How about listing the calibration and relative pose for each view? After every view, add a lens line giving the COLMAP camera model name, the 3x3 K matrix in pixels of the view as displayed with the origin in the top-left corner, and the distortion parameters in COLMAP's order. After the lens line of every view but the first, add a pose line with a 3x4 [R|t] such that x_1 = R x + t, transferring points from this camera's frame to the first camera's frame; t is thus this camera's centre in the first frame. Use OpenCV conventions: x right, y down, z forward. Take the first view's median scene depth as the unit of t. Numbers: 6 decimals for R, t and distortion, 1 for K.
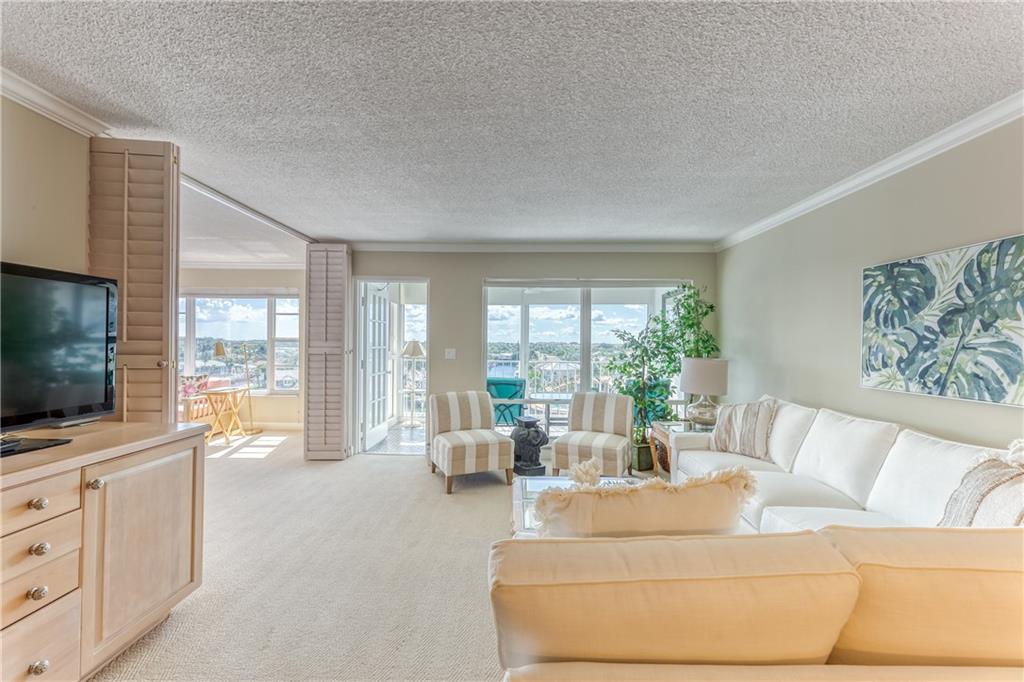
lens RADIAL K [[415.9, 0, 512.8], [0, 415.9, 339.8], [0, 0, 1]] dist [-0.001836, -0.000018]
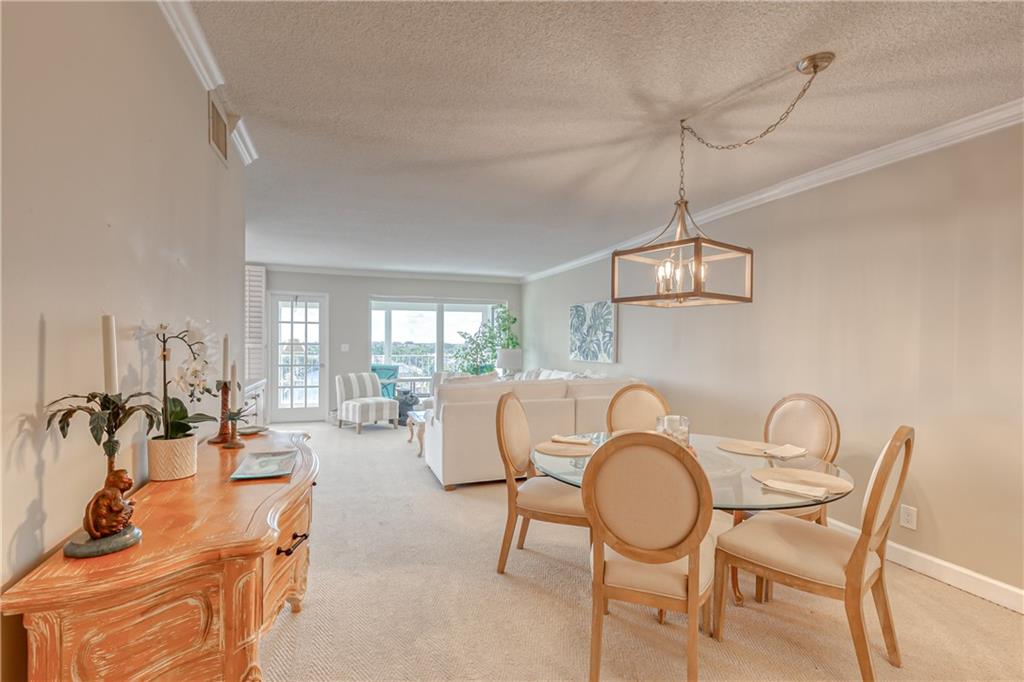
lens RADIAL K [[475.0, 0, 512.1], [0, 475.0, 339.8], [0, 0, 1]] dist [0.003855, 0.000298]
pose [[0.935982, 0.002073, 0.352041, -0.205734], [-0.002535, 0.999996, 0.000850, 0.004074], [-0.352038, -0.001688, 0.935984, -0.765789]]
